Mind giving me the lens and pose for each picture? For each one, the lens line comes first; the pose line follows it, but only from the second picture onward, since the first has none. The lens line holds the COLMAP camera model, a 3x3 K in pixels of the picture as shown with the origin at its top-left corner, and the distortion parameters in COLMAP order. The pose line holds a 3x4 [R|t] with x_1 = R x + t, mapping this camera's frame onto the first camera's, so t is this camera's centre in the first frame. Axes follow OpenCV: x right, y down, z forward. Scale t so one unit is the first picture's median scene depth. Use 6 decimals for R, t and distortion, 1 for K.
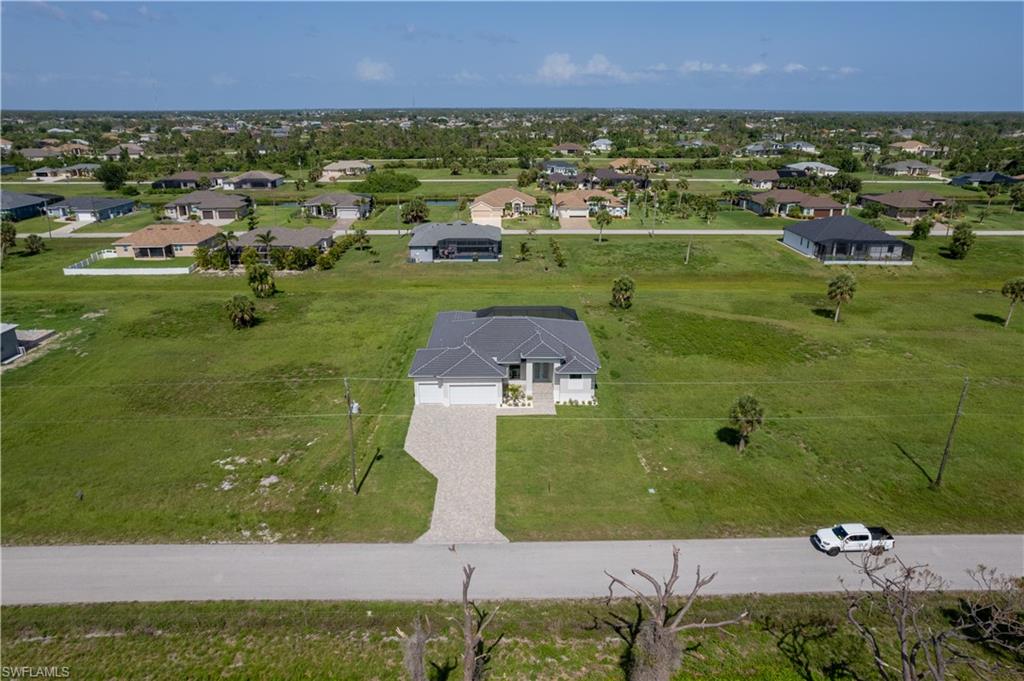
lens RADIAL K [[623.6, 0, 506.2], [0, 623.6, 335.5], [0, 0, 1]] dist [-0.037092, 0.019744]
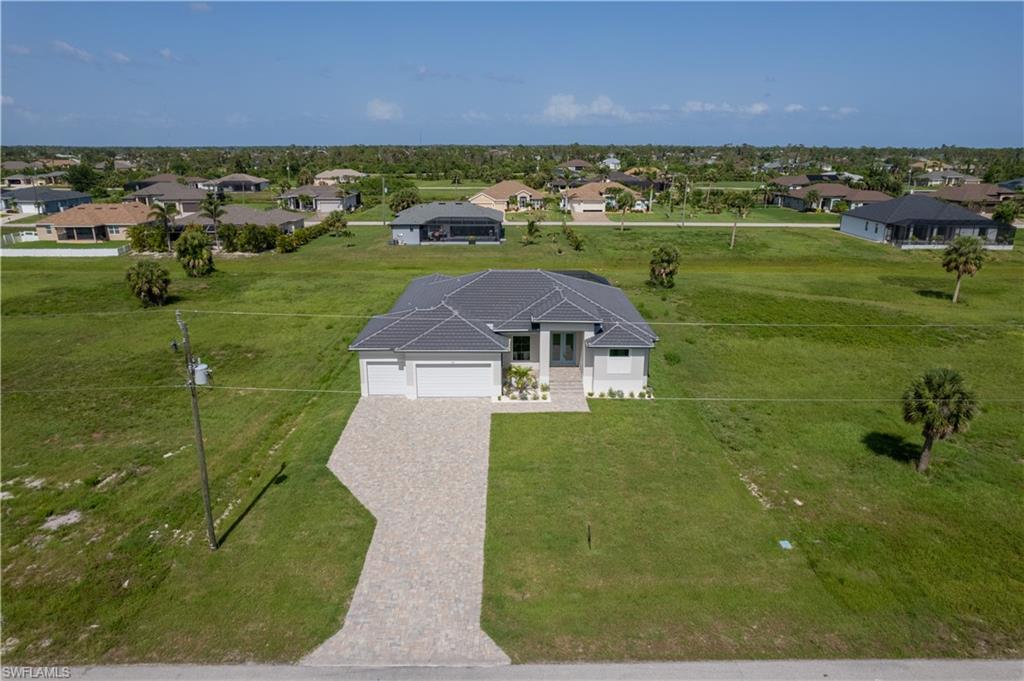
lens RADIAL K [[623.6, 0, 514.1], [0, 623.6, 336.8], [0, 0, 1]] dist [-0.037092, 0.019744]
pose [[0.999963, 0.006527, 0.005690, 0.001925], [-0.006229, 0.998684, -0.050907, 0.065099], [-0.006014, 0.050870, 0.998687, 0.297930]]
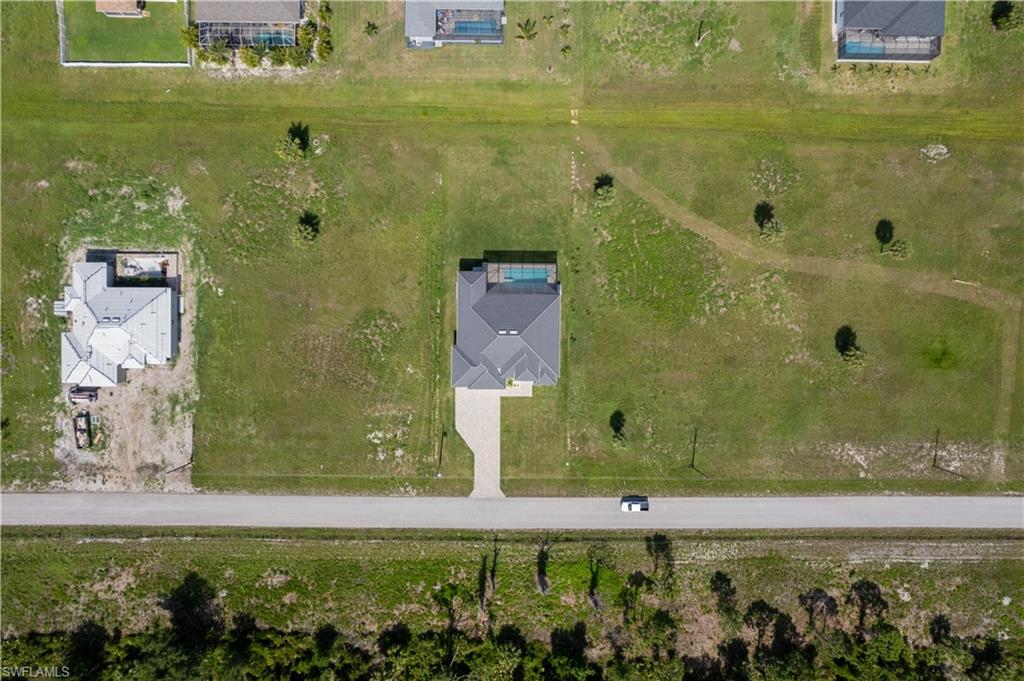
lens RADIAL K [[623.6, 0, 509.9], [0, 623.6, 344.5], [0, 0, 1]] dist [-0.037092, 0.019744]
pose [[0.999793, 0.014204, 0.014559, -0.012840], [-0.019049, 0.402829, 0.915077, -1.285277], [0.007132, -0.915165, 0.403017, 0.294296]]
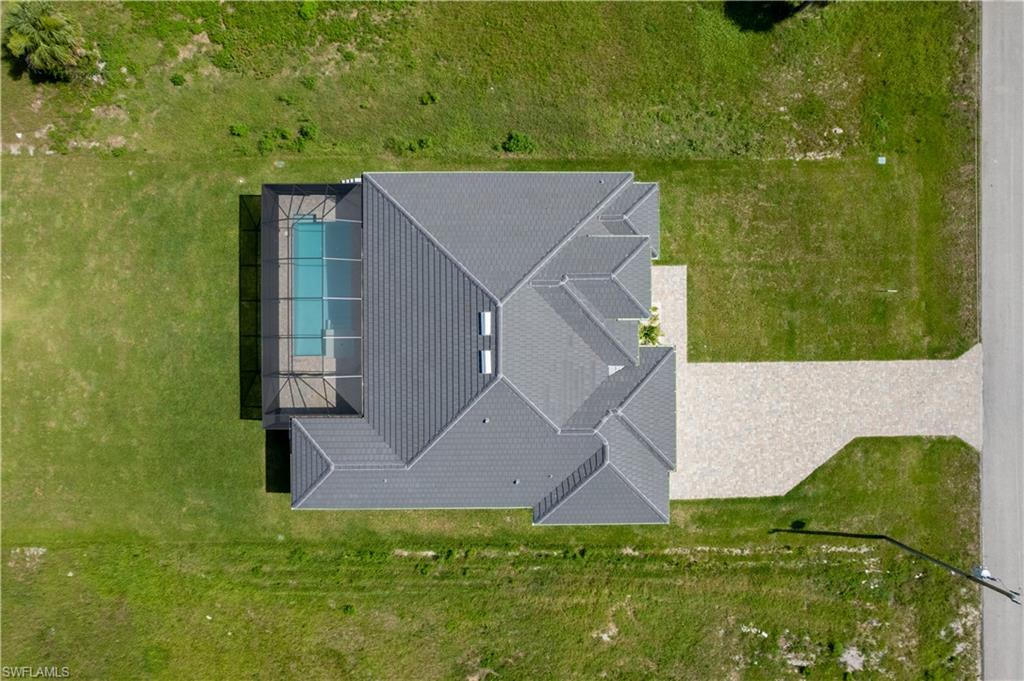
lens RADIAL K [[623.6, 0, 509.9], [0, 623.6, 339.4], [0, 0, 1]] dist [-0.037092, 0.019744]
pose [[0.000854, -0.999982, 0.006015, 0.002521], [0.344677, 0.005940, 0.938703, -0.398888], [-0.938721, 0.001272, 0.344676, 0.733798]]
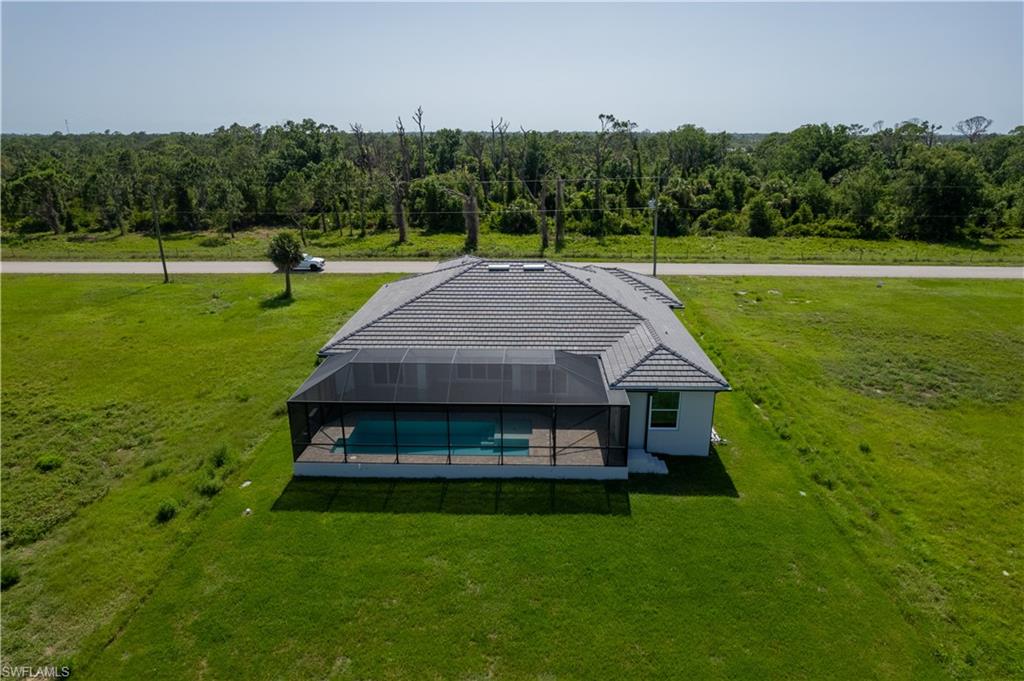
lens RADIAL K [[623.6, 0, 512.1], [0, 623.6, 332.6], [0, 0, 1]] dist [-0.037092, 0.019744]
pose [[-0.999325, -0.012635, 0.034495, -0.009127], [0.016461, 0.685457, 0.727927, -0.278631], [-0.032842, 0.728004, -0.684786, 1.249771]]
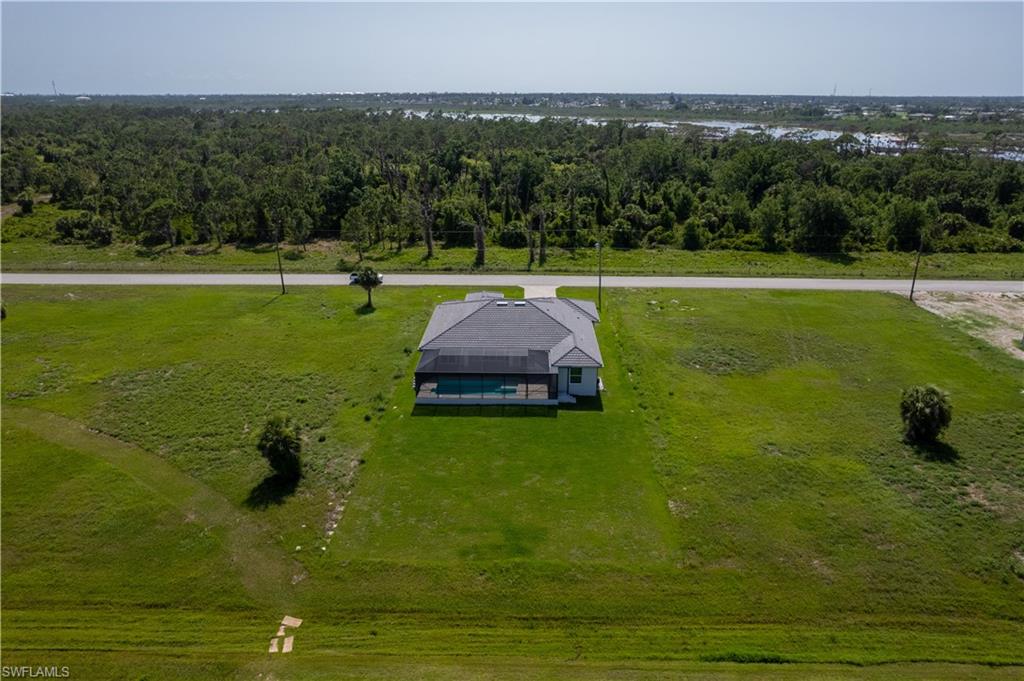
lens RADIAL K [[623.6, 0, 512.7], [0, 623.6, 344.9], [0, 0, 1]] dist [-0.037092, 0.019744]
pose [[-0.999520, -0.015956, 0.026563, -0.022855], [0.010606, 0.629272, 0.777113, -0.640760], [-0.029115, 0.777022, -0.628800, 1.514495]]
